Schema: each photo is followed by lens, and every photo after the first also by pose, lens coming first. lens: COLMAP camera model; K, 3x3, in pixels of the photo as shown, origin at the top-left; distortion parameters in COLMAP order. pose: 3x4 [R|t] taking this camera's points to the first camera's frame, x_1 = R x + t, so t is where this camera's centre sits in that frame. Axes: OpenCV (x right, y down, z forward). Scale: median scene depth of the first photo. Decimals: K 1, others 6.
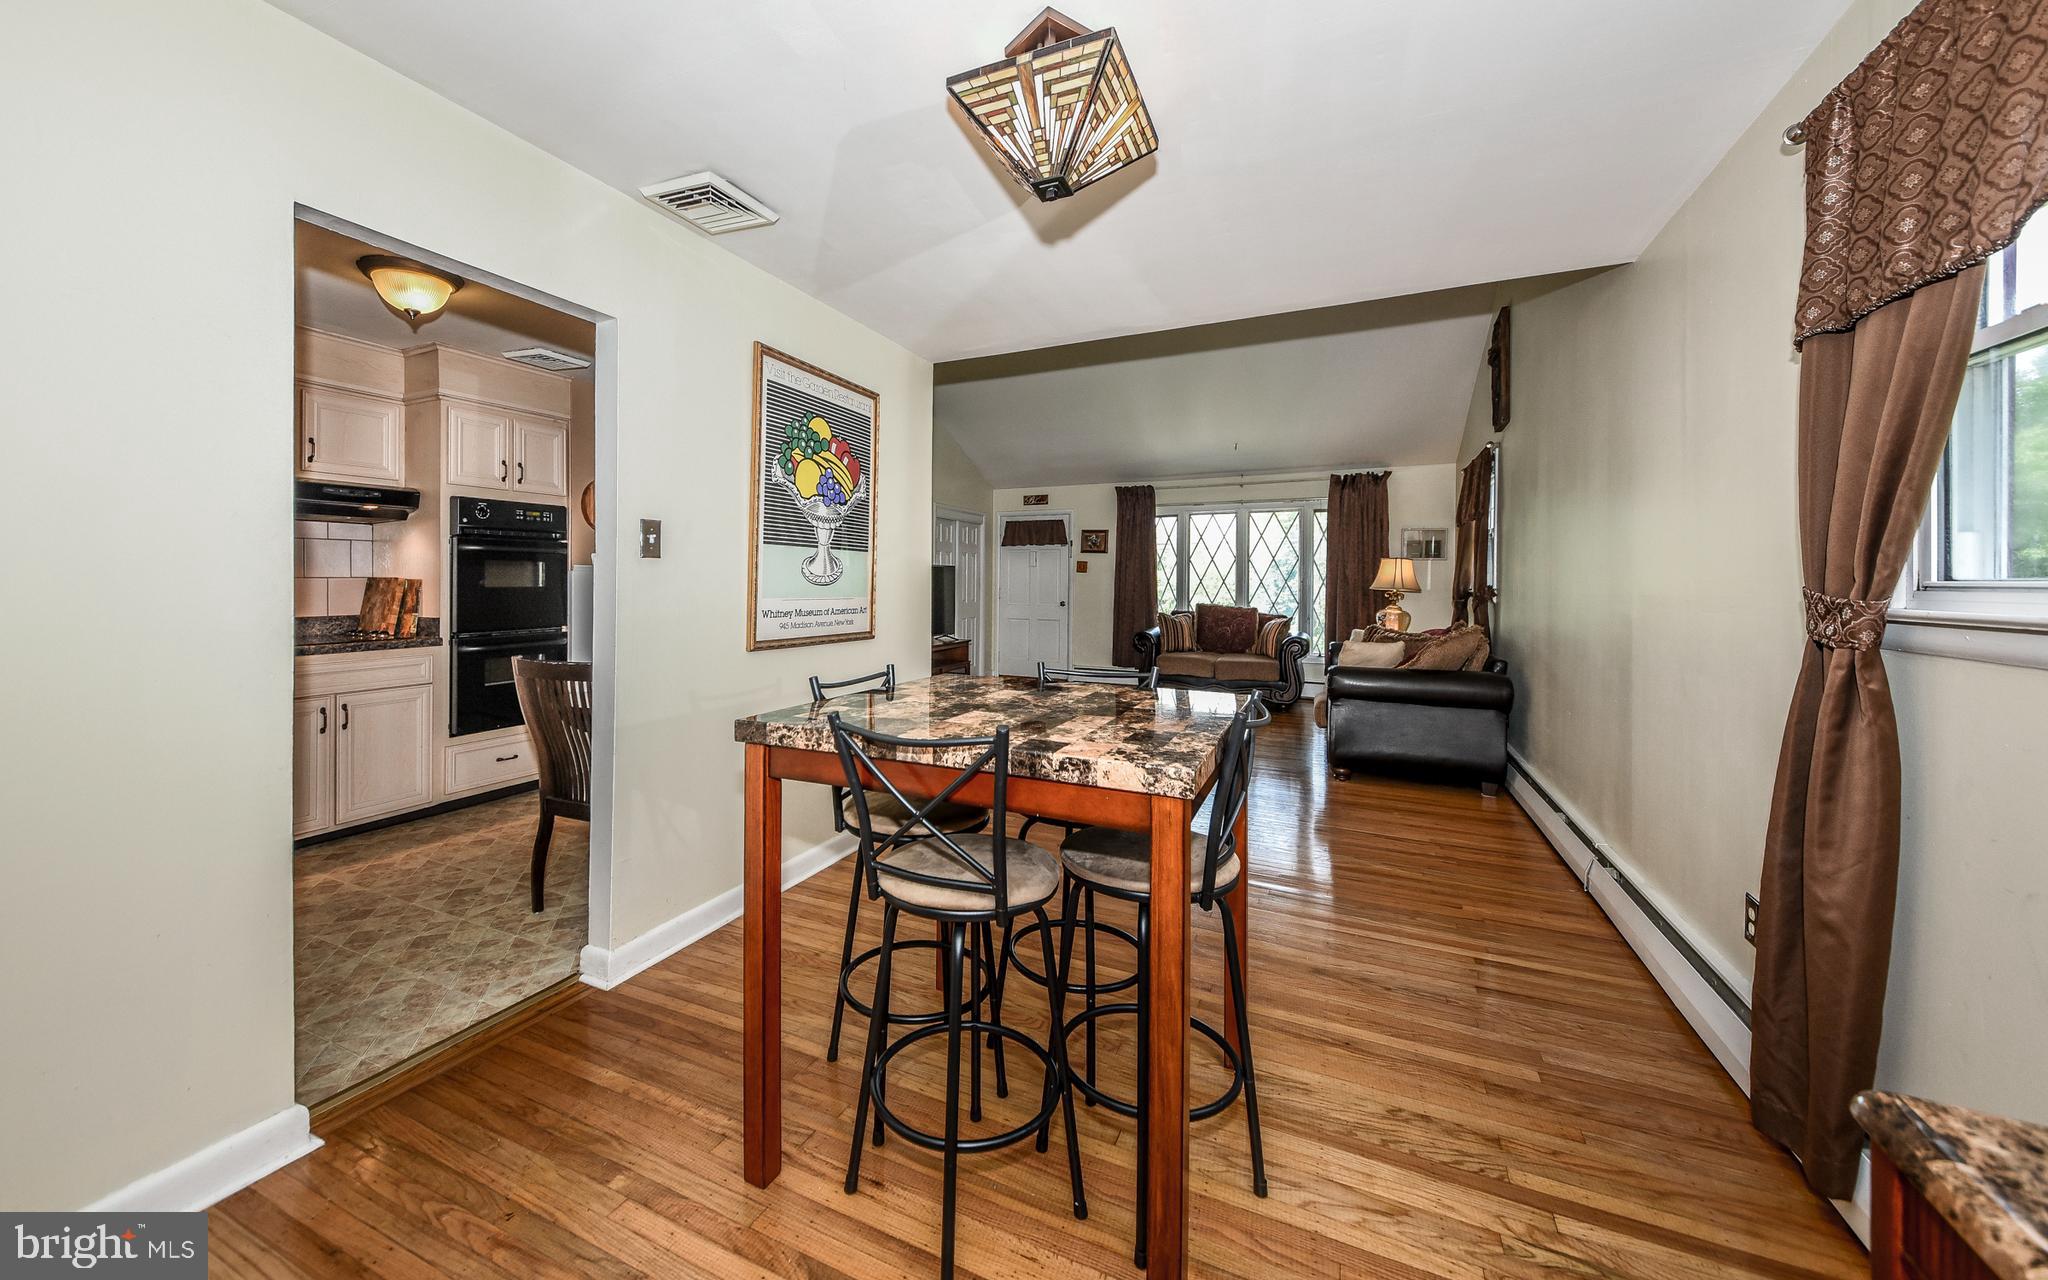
lens RADIAL K [[750.8, 0, 962.7], [0, 750.8, 585.8], [0, 0, 1]] dist [0.013592, -0.000045]
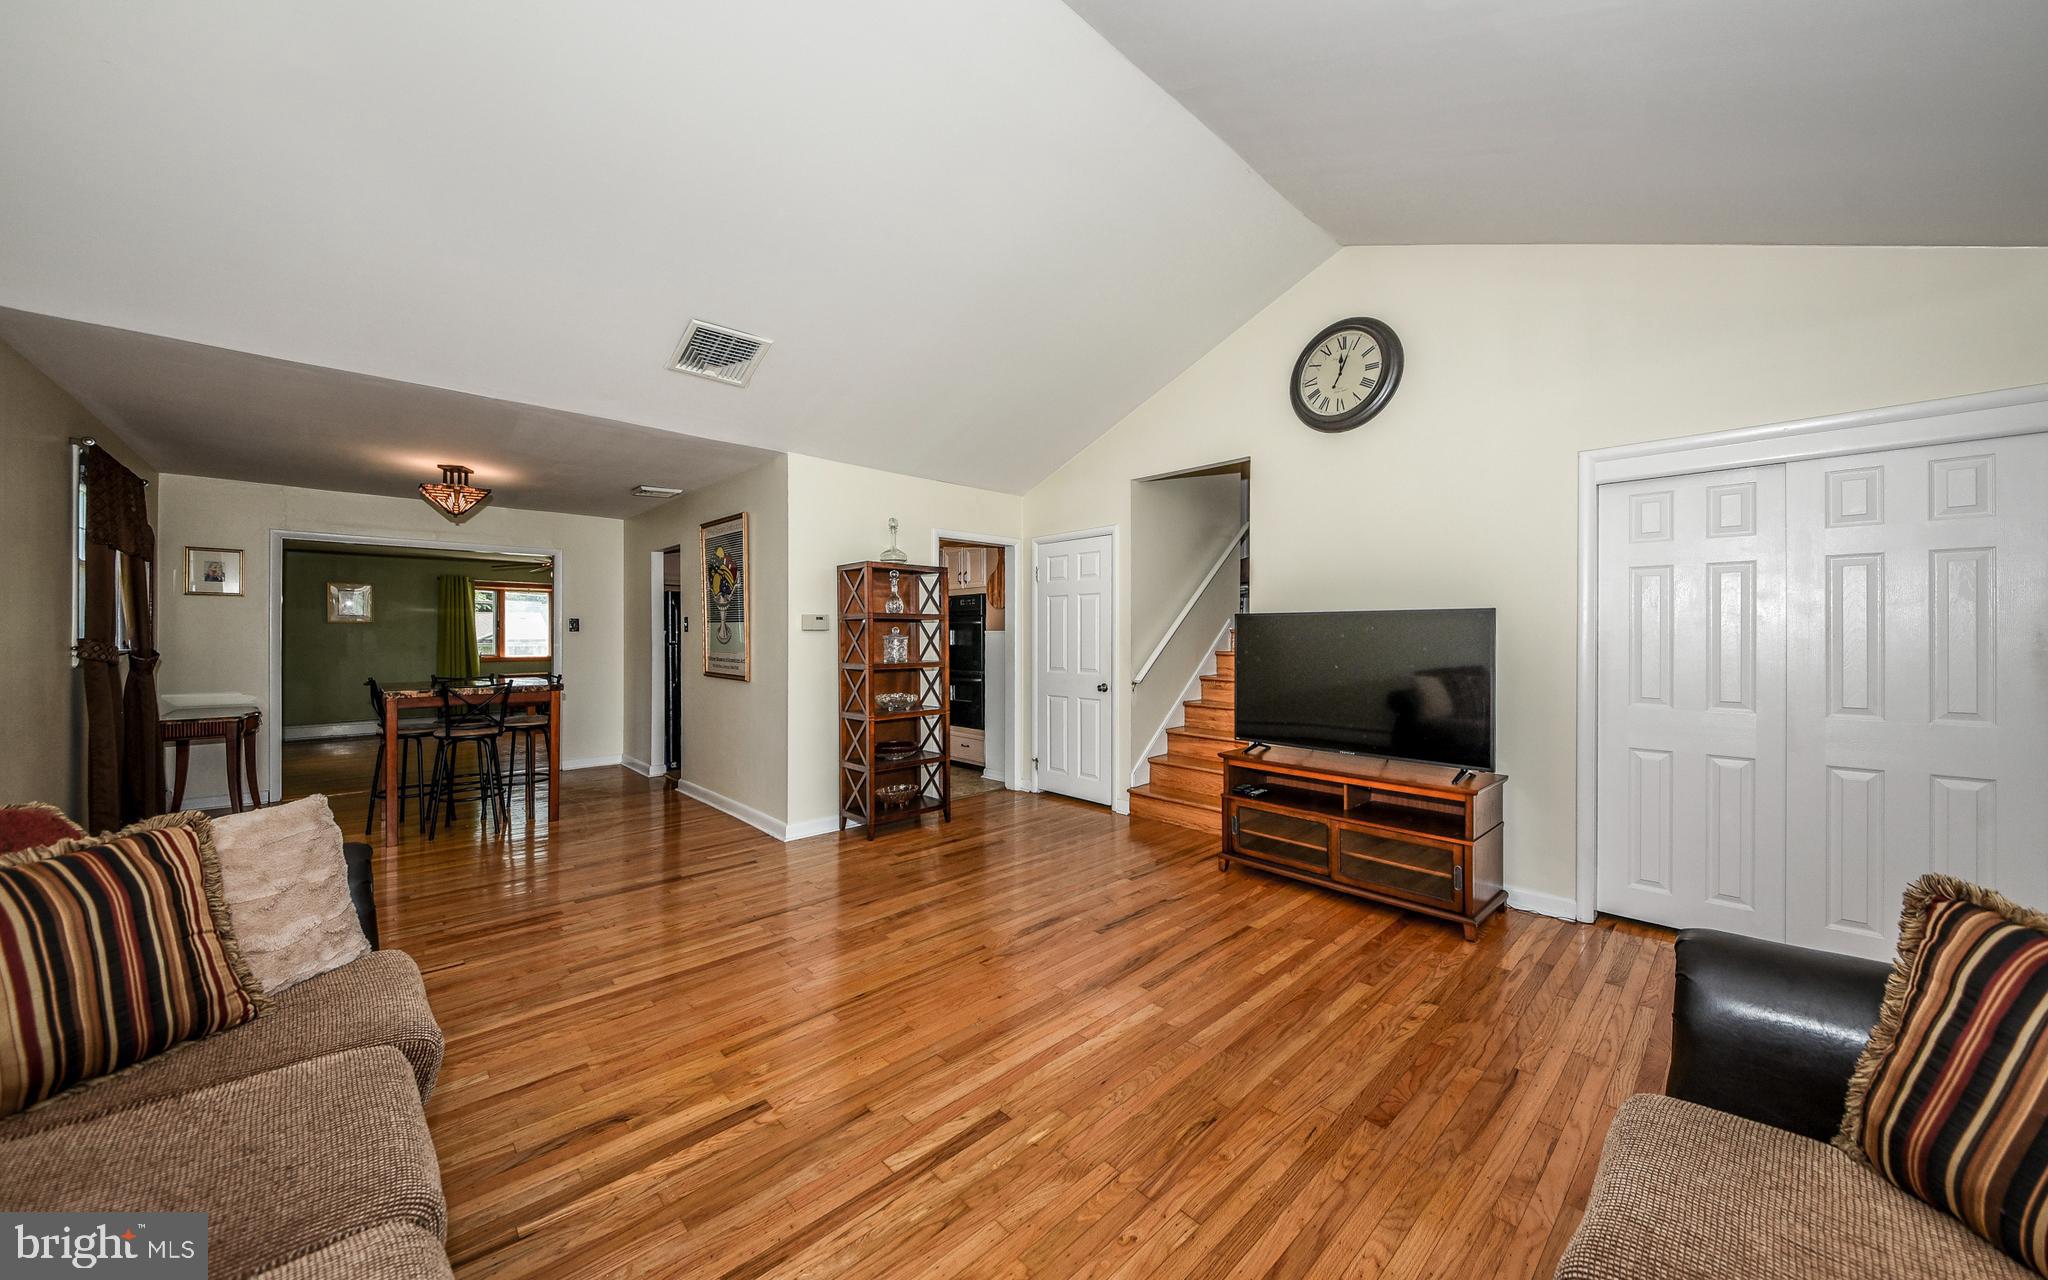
lens RADIAL K [[714.0, 0, 1037.9], [0, 714.0, 620.9], [0, 0, 1]] dist [0.015240, -0.002205]
pose [[-0.331939, -0.020503, -0.943078, 0.430203], [-0.006623, 0.999790, -0.019405, -0.010239], [0.943278, -0.000195, -0.332005, 0.852368]]
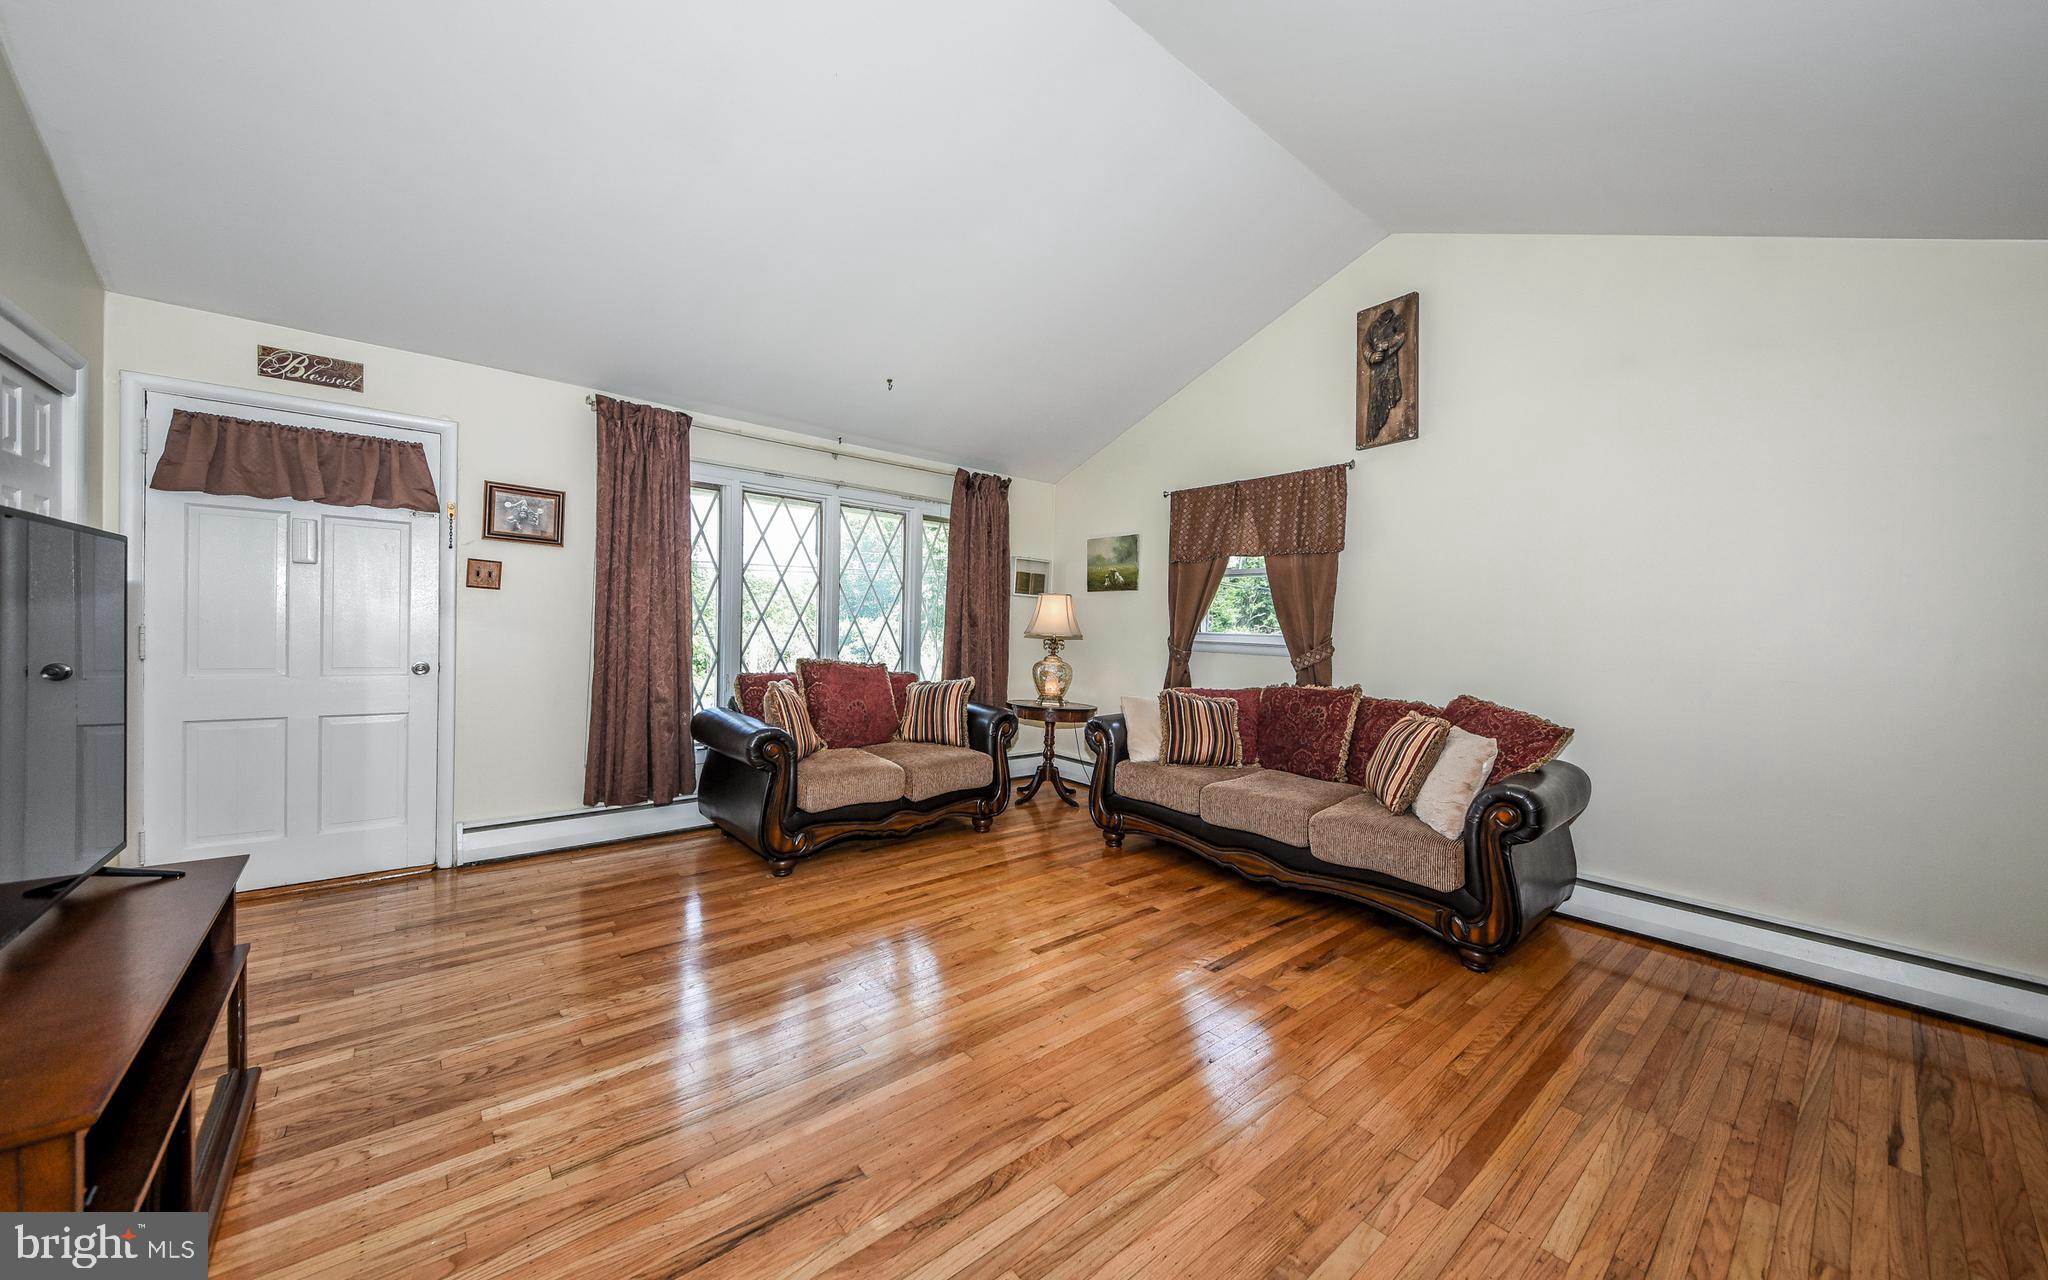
lens RADIAL K [[714.0, 0, 1016.0], [0, 714.0, 647.0], [0, 0, 1]] dist [0.015240, -0.002205]
pose [[0.394529, -0.025614, 0.918527, -0.092471], [-0.023634, 0.998998, 0.038009, -0.008701], [-0.918580, -0.036704, 0.393528, 0.647655]]
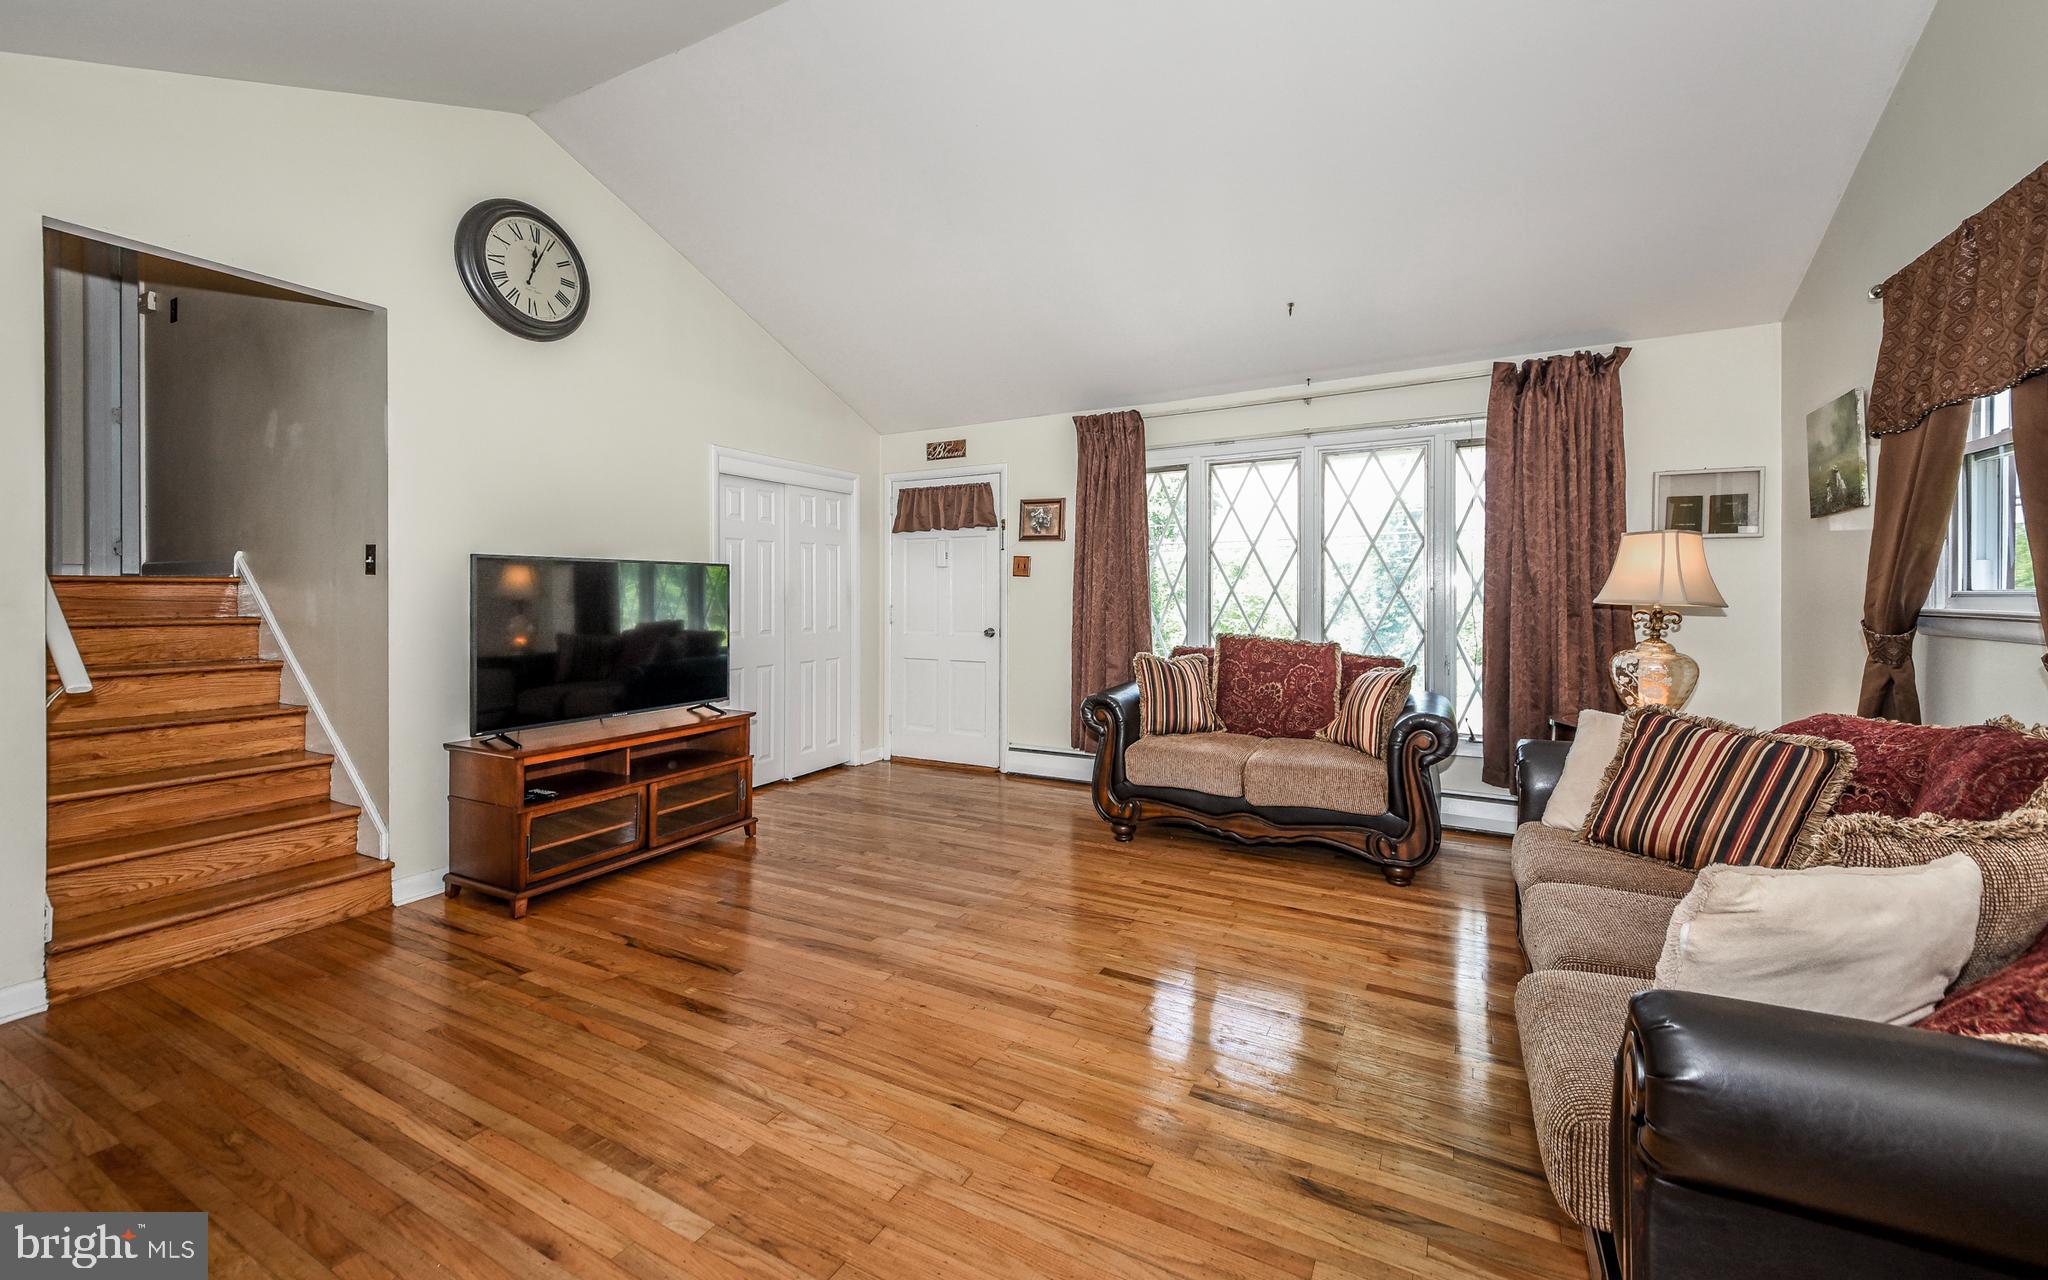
lens RADIAL K [[809.8, 0, 1001.5], [0, 809.8, 597.6], [0, 0, 1]] dist [0.023366, -0.000106]
pose [[0.998916, -0.011374, -0.045146, 0.188053], [0.011492, 0.999931, 0.002369, -0.004153], [0.045116, -0.002885, 0.998978, 0.442022]]
